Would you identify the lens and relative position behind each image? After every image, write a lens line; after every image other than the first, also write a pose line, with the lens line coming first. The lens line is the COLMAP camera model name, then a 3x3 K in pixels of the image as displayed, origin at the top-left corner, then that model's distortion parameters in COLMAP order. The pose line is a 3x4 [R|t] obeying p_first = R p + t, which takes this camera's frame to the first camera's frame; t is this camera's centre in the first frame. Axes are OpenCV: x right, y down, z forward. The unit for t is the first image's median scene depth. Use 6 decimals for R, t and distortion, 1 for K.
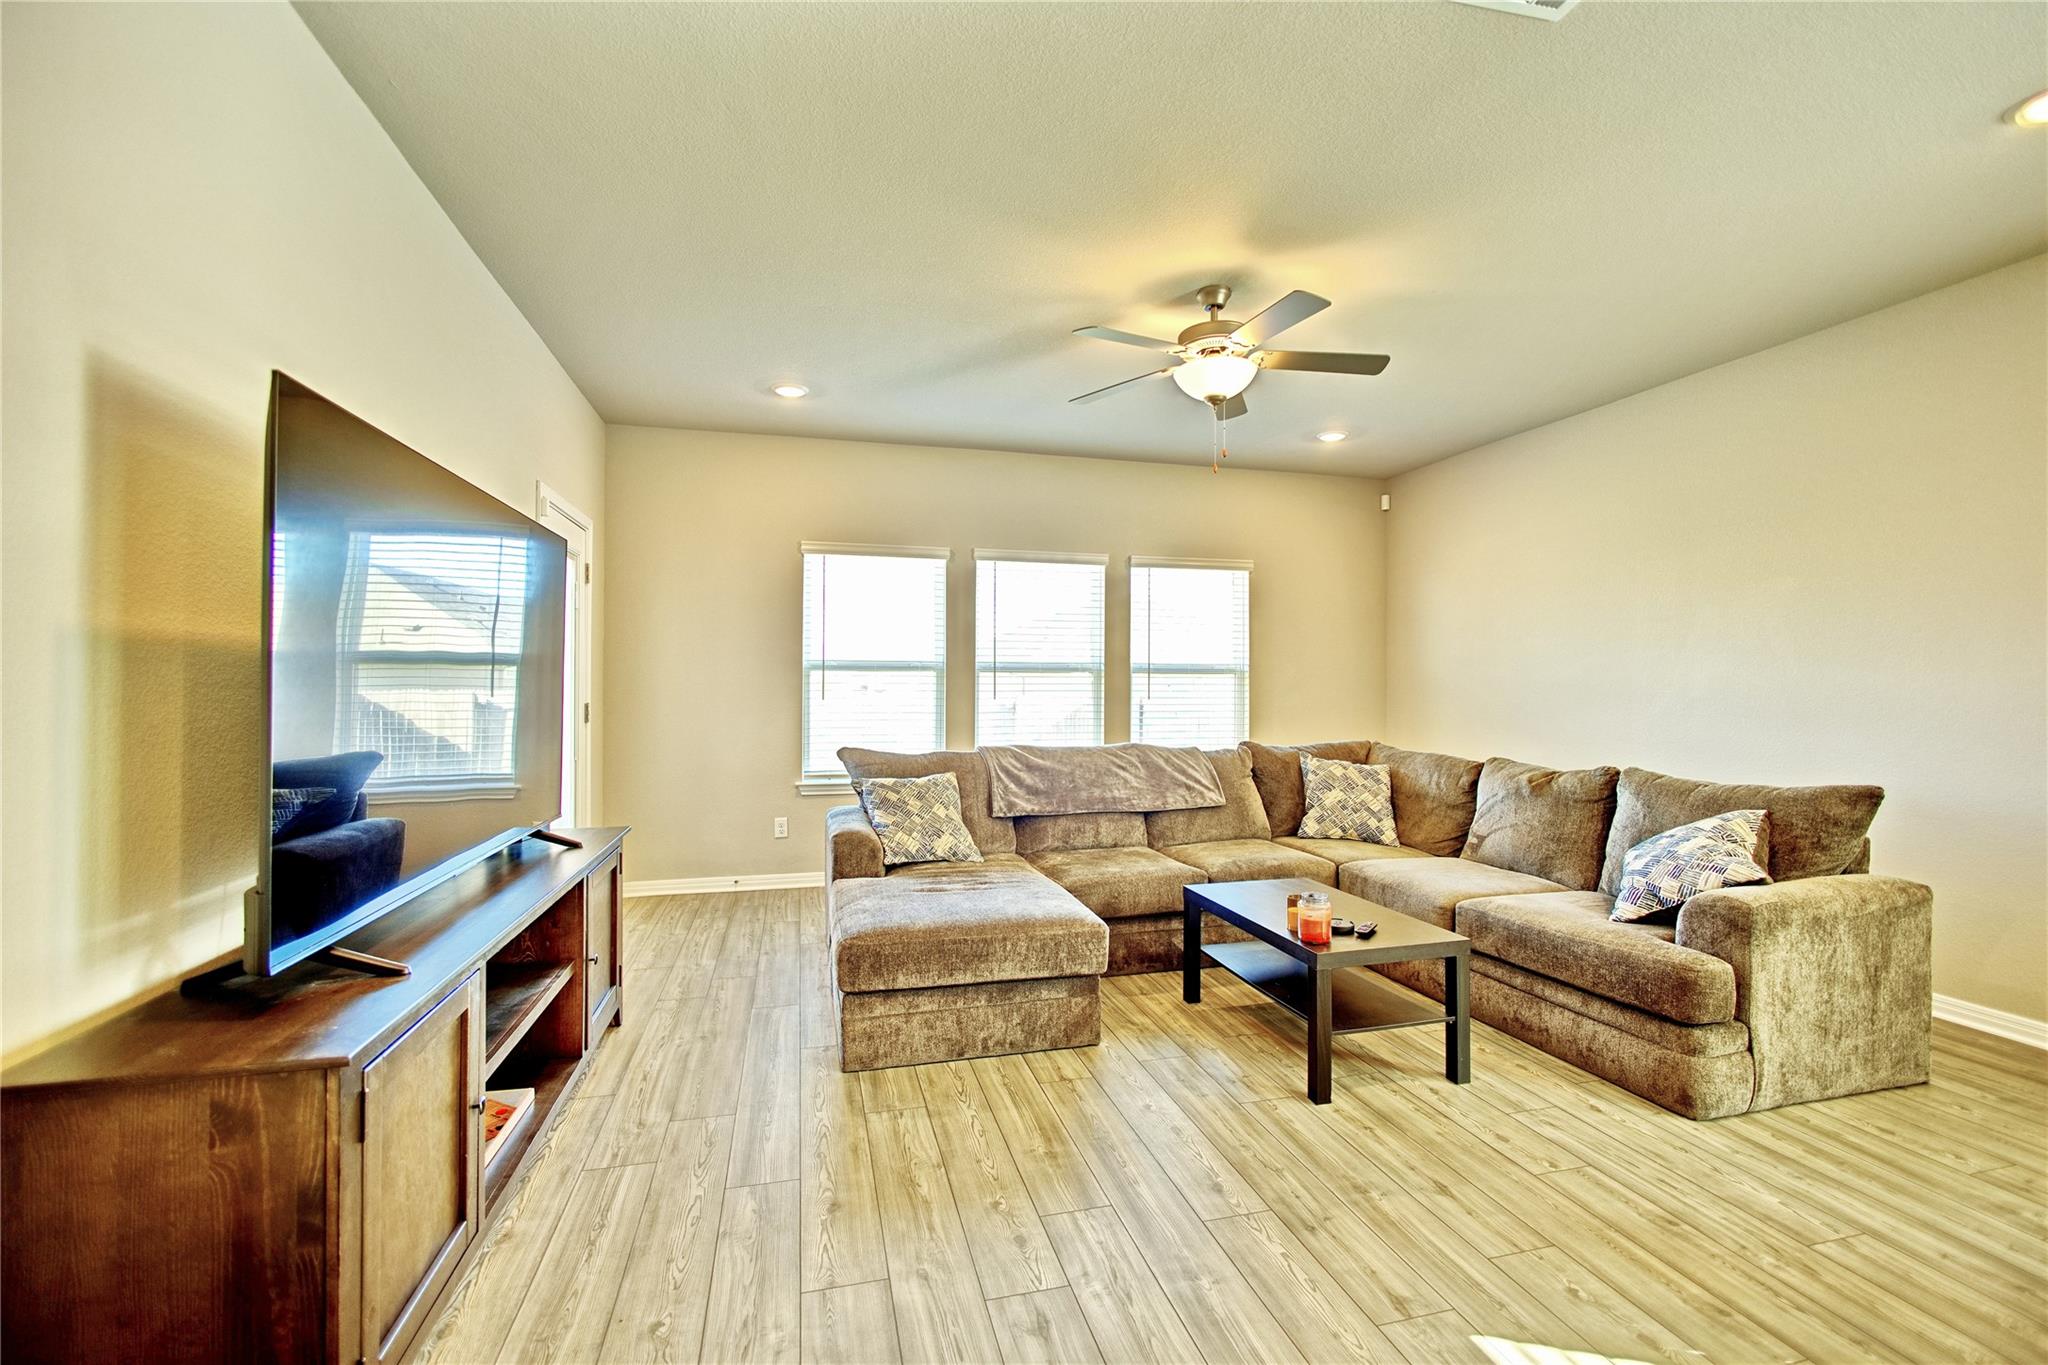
lens RADIAL K [[887.2, 0, 1024.0], [0, 887.2, 682.5], [0, 0, 1]] dist [0.000353, 0.000369]
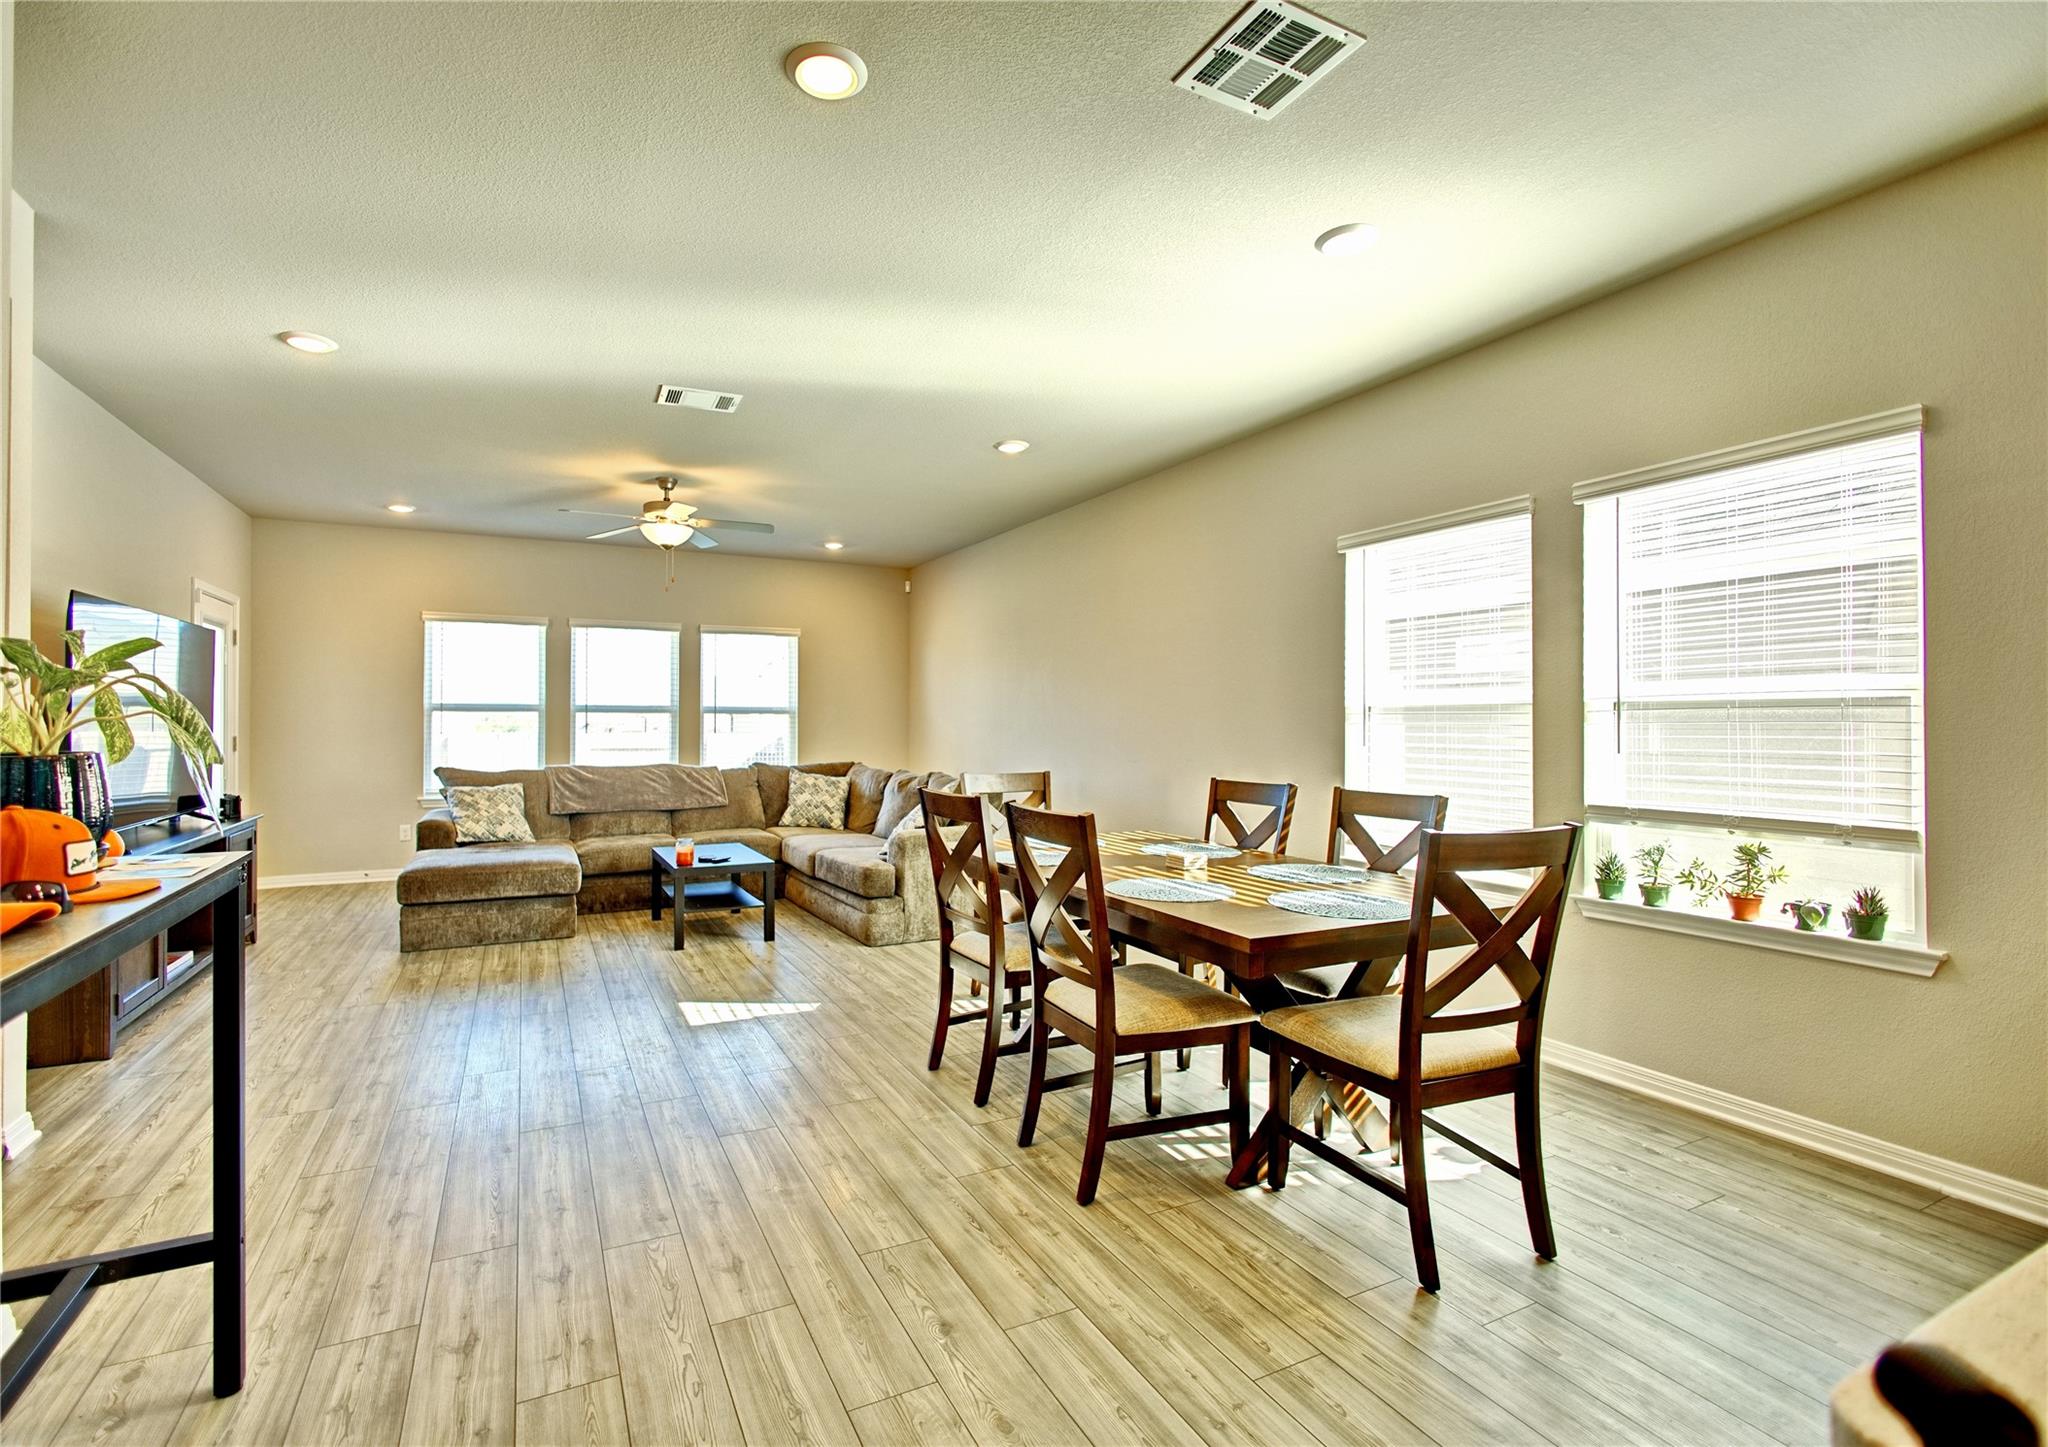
lens RADIAL K [[968.9, 0, 1020.6], [0, 968.9, 734.8], [0, 0, 1]] dist [-0.035569, 0.000554]
pose [[0.976552, -0.001278, 0.215277, 0.368114], [-0.002110, 0.999878, 0.015507, -0.002681], [-0.215271, -0.015598, 0.976430, -0.673165]]
